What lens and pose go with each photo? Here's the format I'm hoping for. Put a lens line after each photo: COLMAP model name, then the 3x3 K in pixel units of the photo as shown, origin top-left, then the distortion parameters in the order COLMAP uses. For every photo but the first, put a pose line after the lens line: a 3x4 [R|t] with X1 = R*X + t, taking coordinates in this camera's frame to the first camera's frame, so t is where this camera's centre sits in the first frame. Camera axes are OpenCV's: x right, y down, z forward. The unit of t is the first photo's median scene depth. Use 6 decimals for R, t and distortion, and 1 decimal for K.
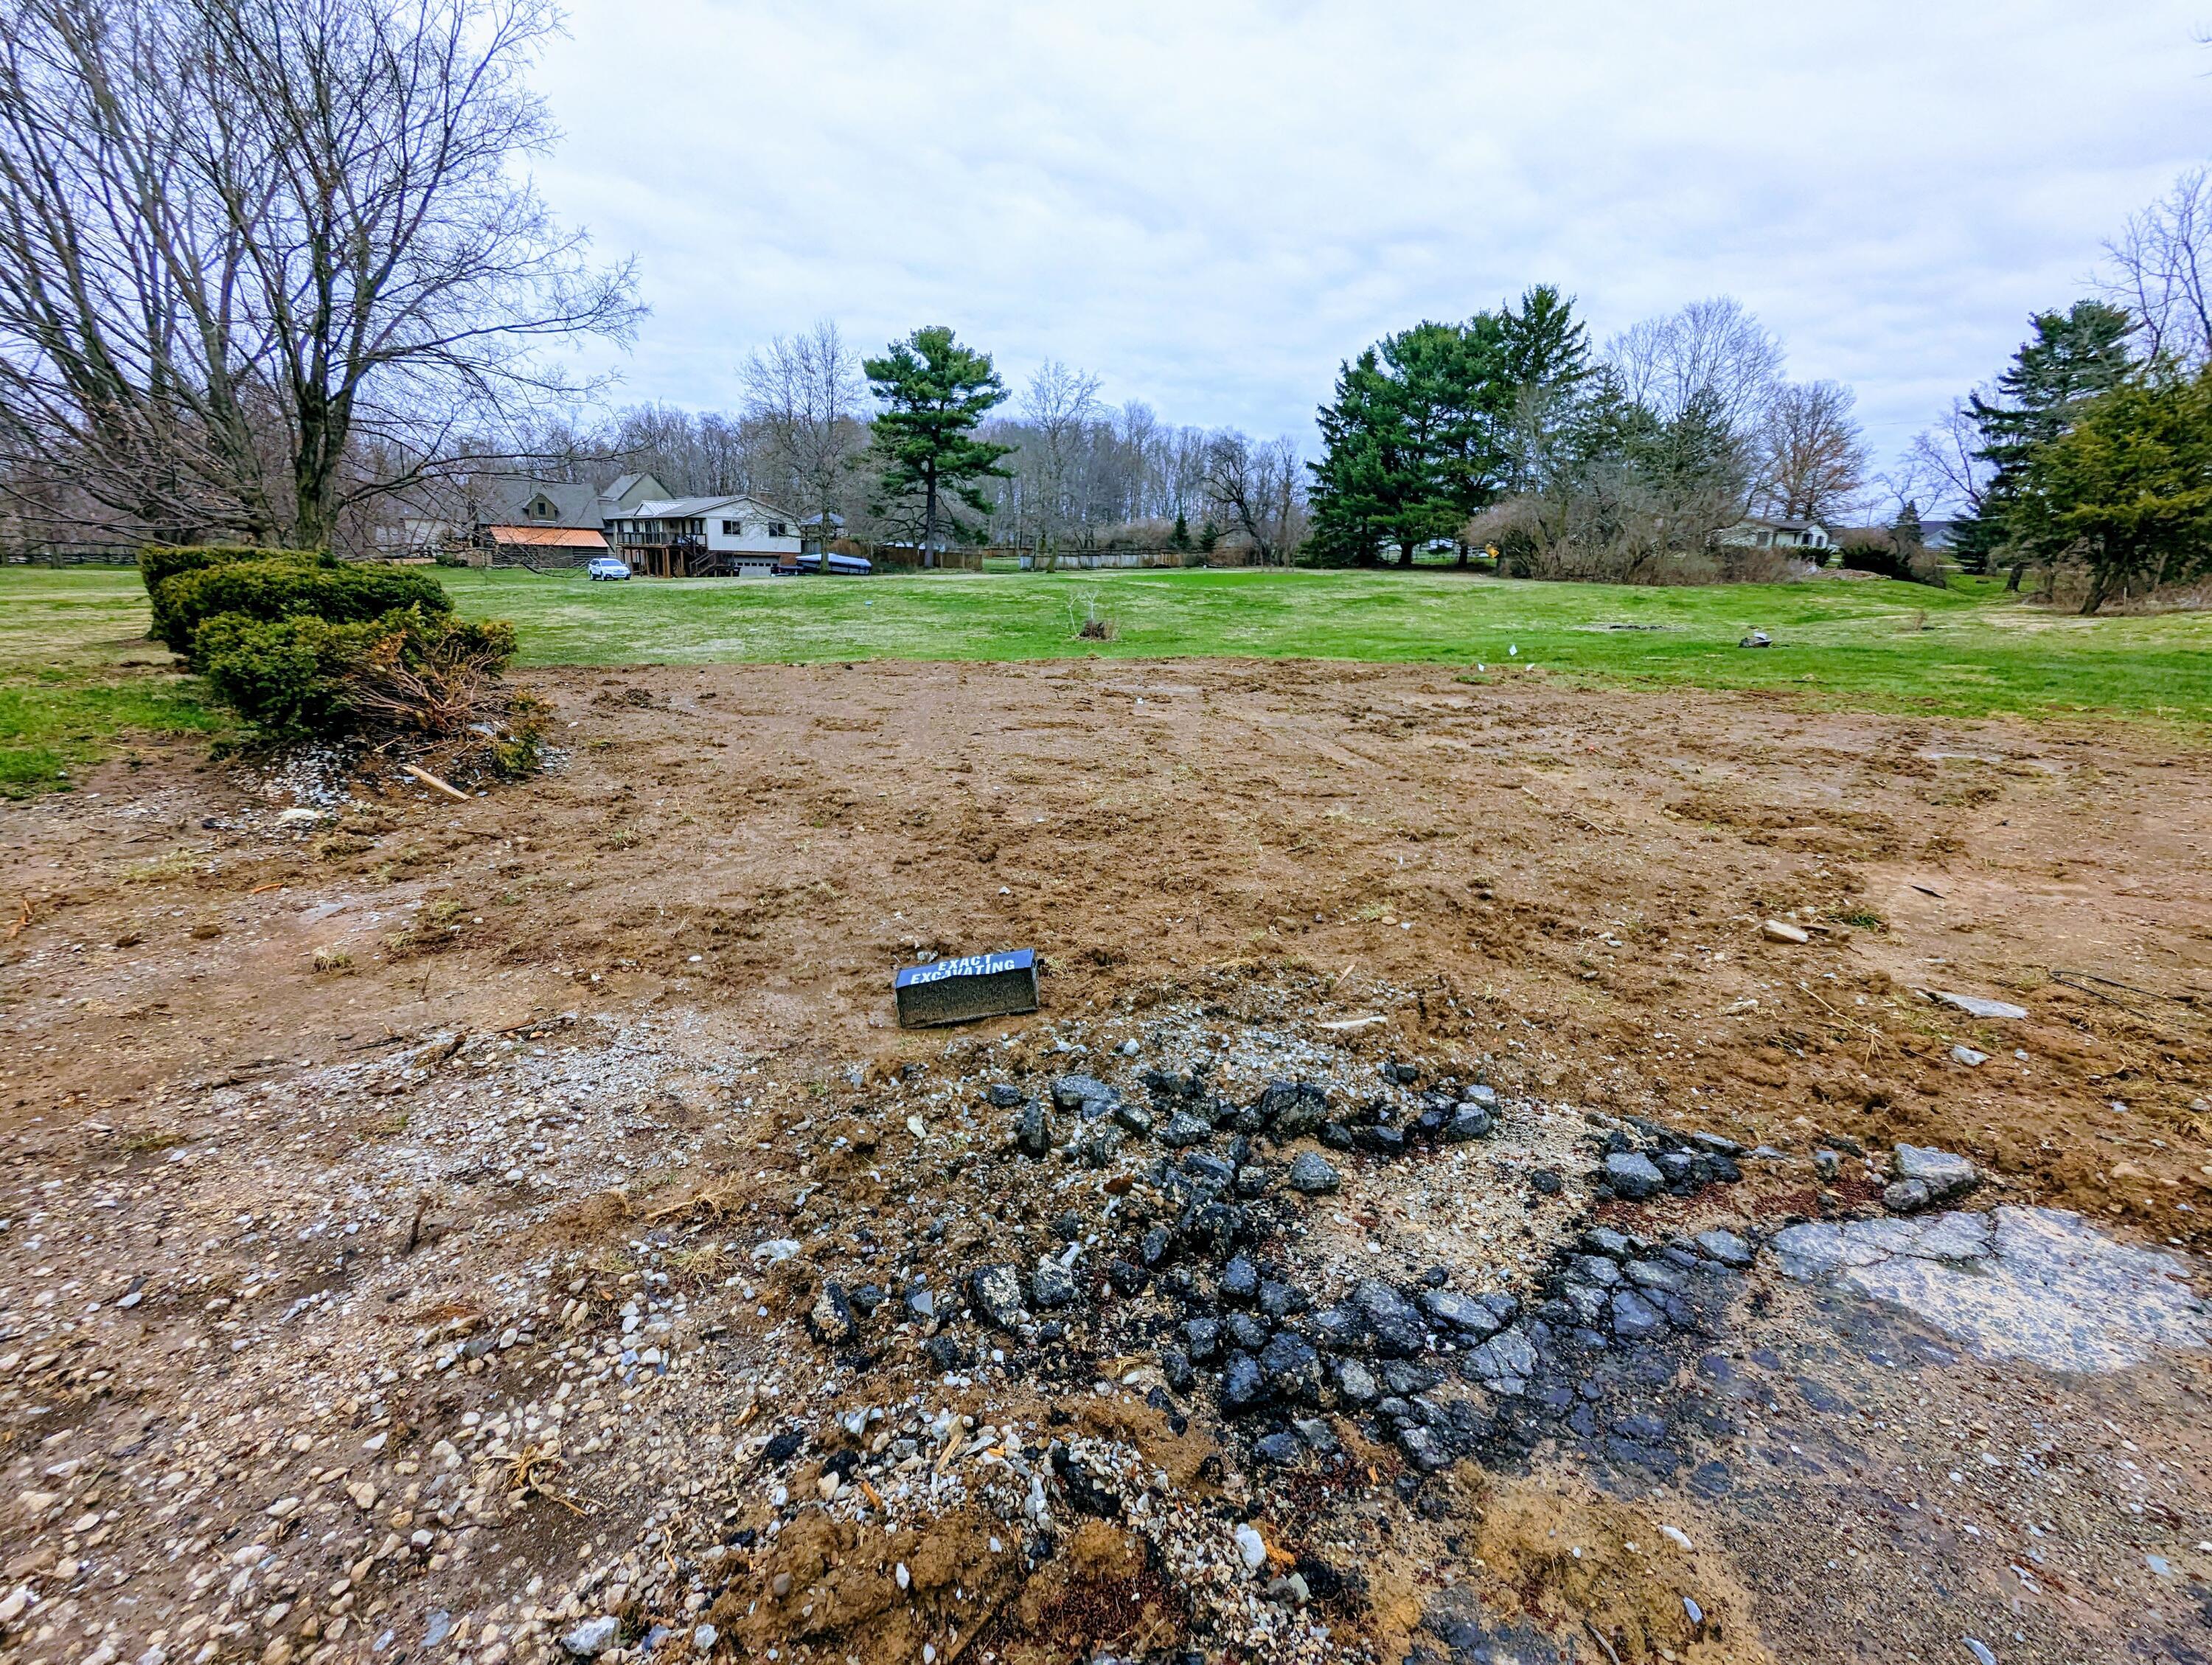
lens RADIAL K [[1046.7, 0, 1097.4], [0, 1046.7, 829.2], [0, 0, 1]] dist [0.000211, -0.000283]
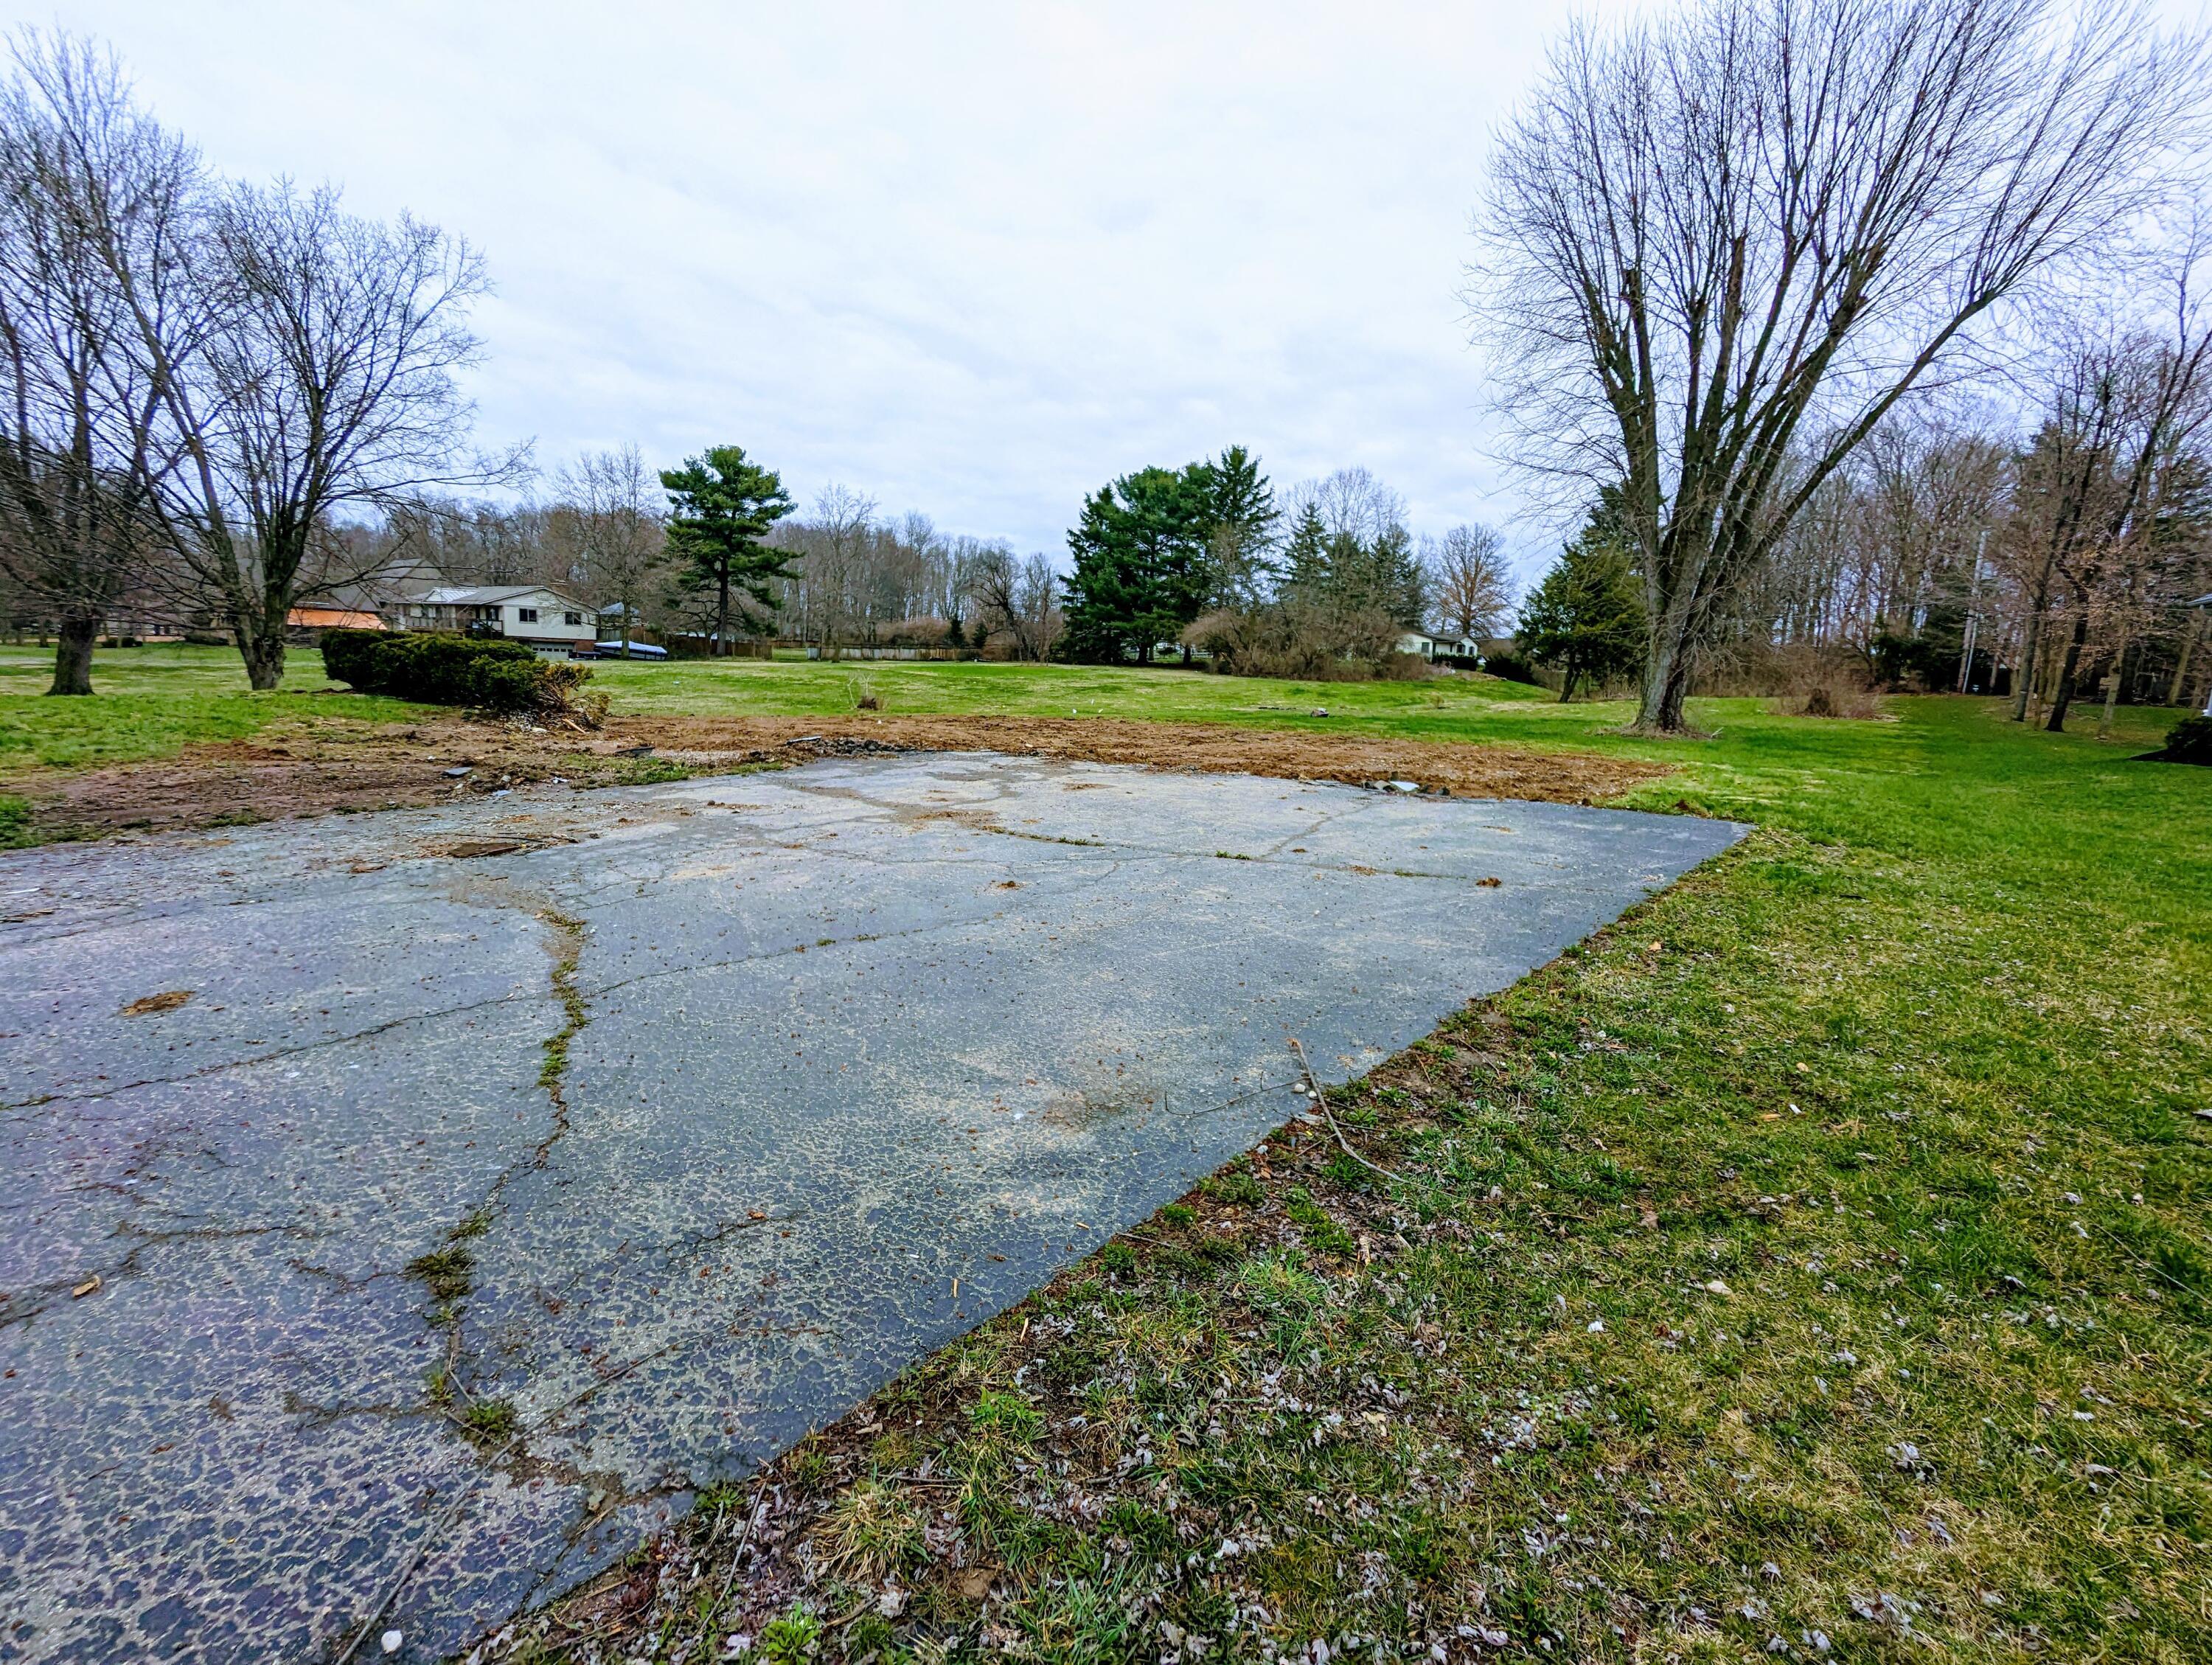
lens RADIAL K [[1046.7, 0, 1099.6], [0, 1046.7, 830.2], [0, 0, 1]] dist [0.000211, -0.000283]
pose [[0.980019, -0.011231, 0.198586, 0.010443], [0.028528, 0.996019, -0.084457, 0.046555], [-0.196847, 0.088434, 0.976438, -0.172992]]
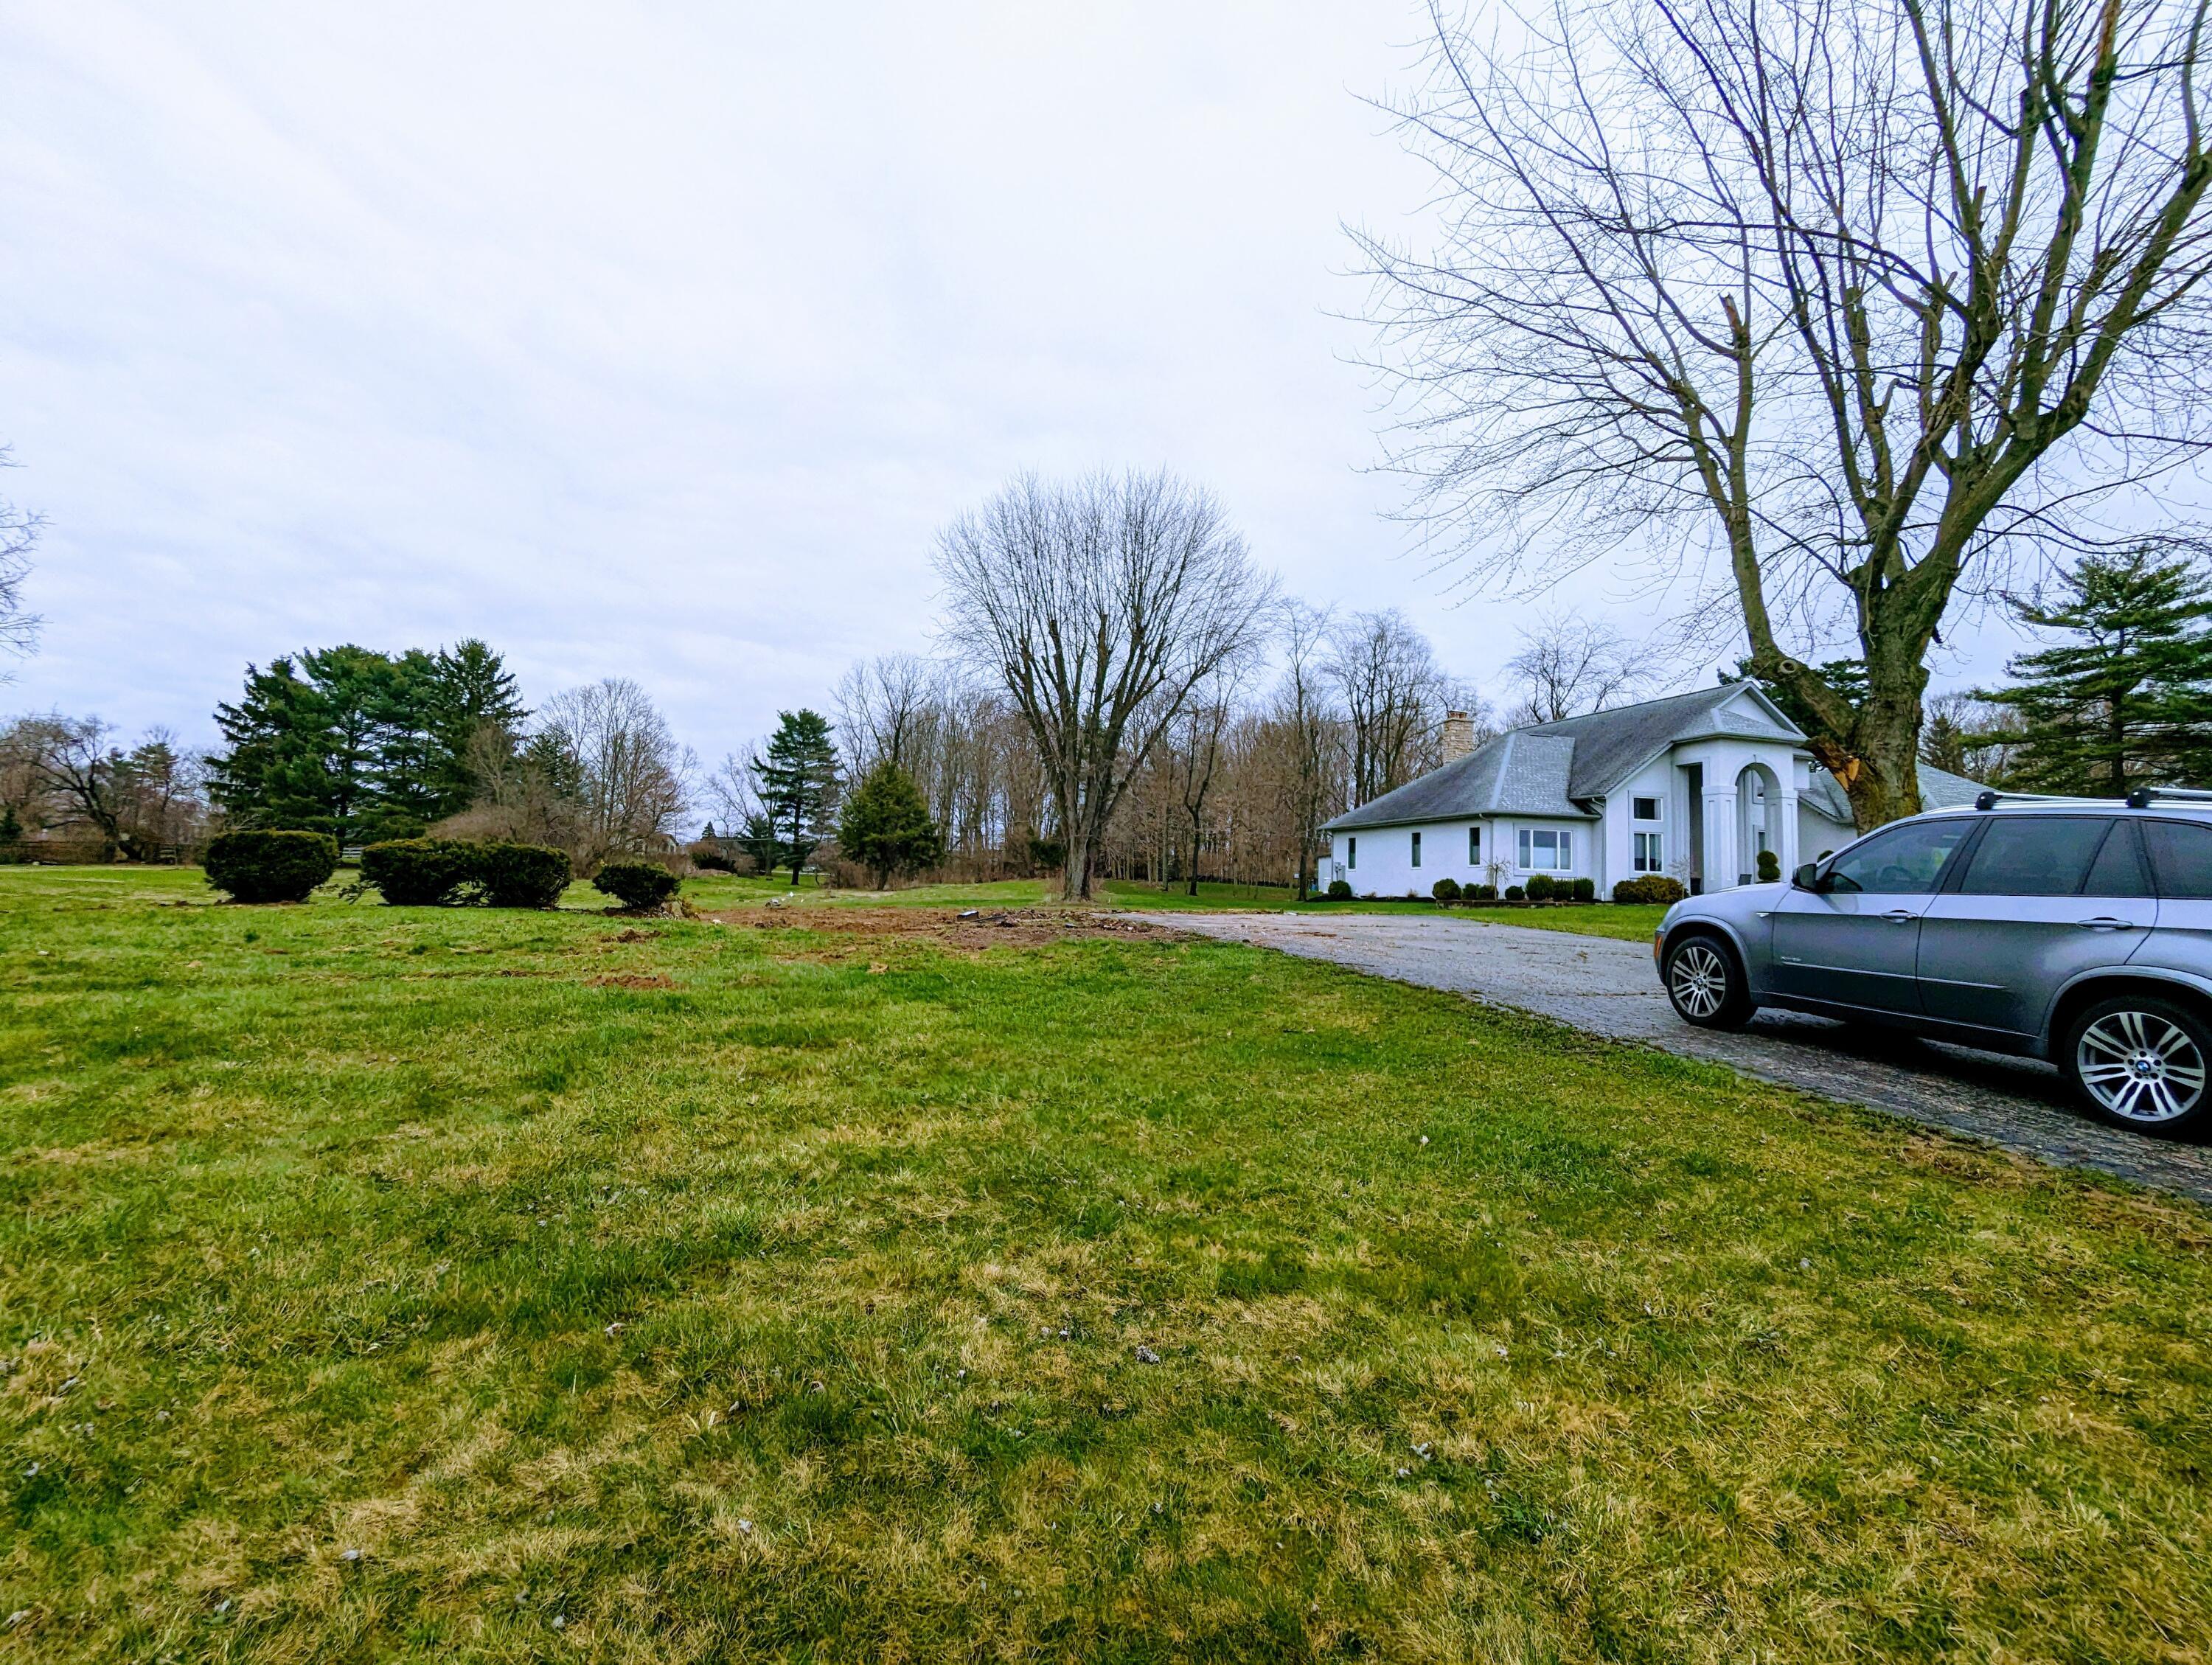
lens RADIAL K [[1046.7, 0, 1097.4], [0, 1046.7, 824.2], [0, 0, 1]] dist [0.000211, -0.000283]
pose [[0.507324, 0.040684, 0.860794, -0.264738], [0.208608, 0.963378, -0.168479, 0.042781], [-0.836125, 0.265042, 0.480258, -0.136264]]
